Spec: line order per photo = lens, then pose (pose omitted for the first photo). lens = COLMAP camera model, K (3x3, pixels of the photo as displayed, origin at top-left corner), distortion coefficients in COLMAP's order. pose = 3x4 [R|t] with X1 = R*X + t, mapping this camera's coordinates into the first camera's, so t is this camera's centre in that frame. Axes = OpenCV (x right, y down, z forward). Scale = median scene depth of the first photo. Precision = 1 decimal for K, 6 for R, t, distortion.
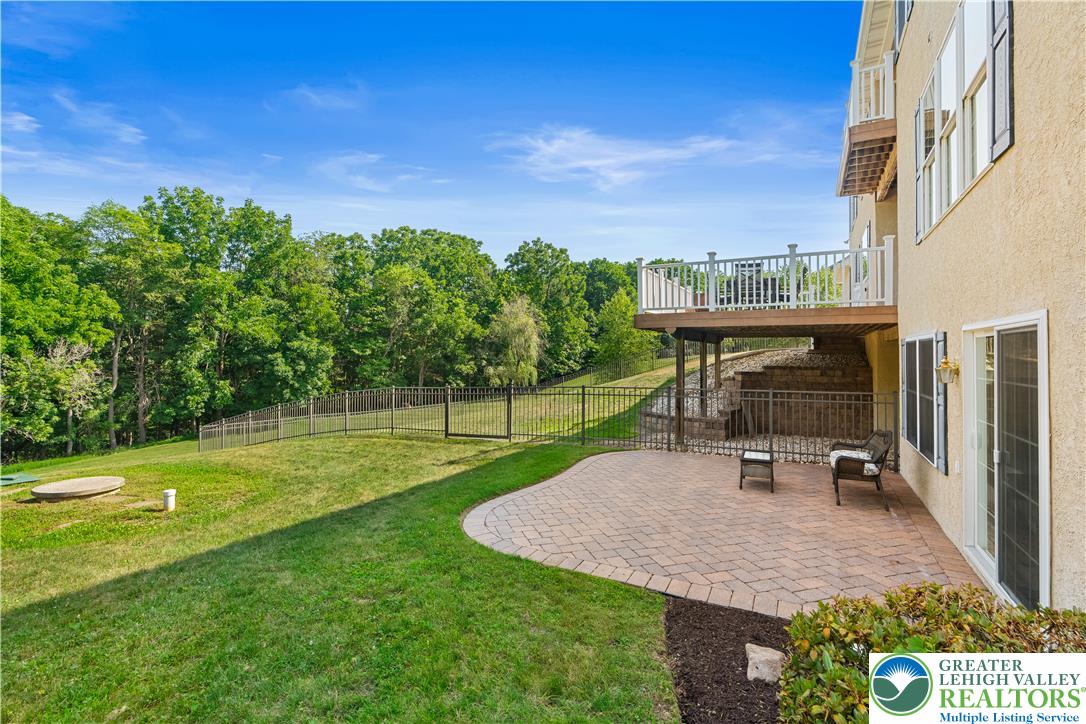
lens RADIAL K [[496.9, 0, 542.9], [0, 496.9, 351.5], [0, 0, 1]] dist [-0.002820, 0.000532]
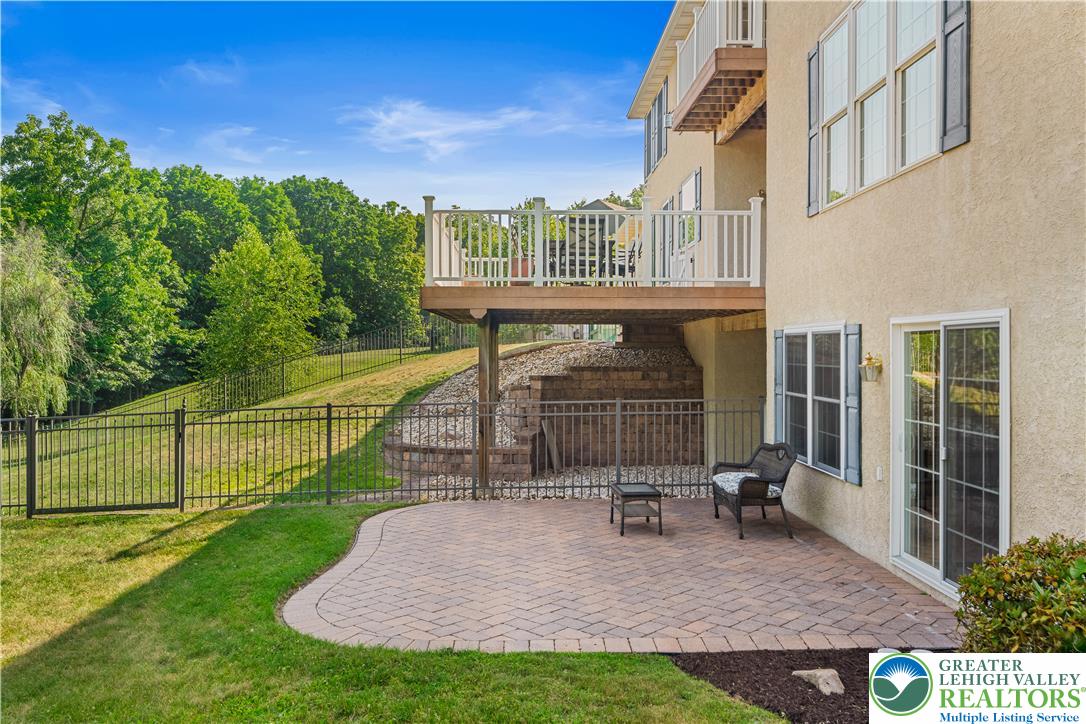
lens RADIAL K [[904.7, 0, 543.0], [0, 904.7, 362.0], [0, 0, 1]] dist [0.006192, -0.003068]
pose [[0.866239, -0.011153, 0.499505, -0.256675], [0.001209, 0.999795, 0.020228, -0.002757], [-0.499628, -0.016918, 0.866075, -0.060914]]
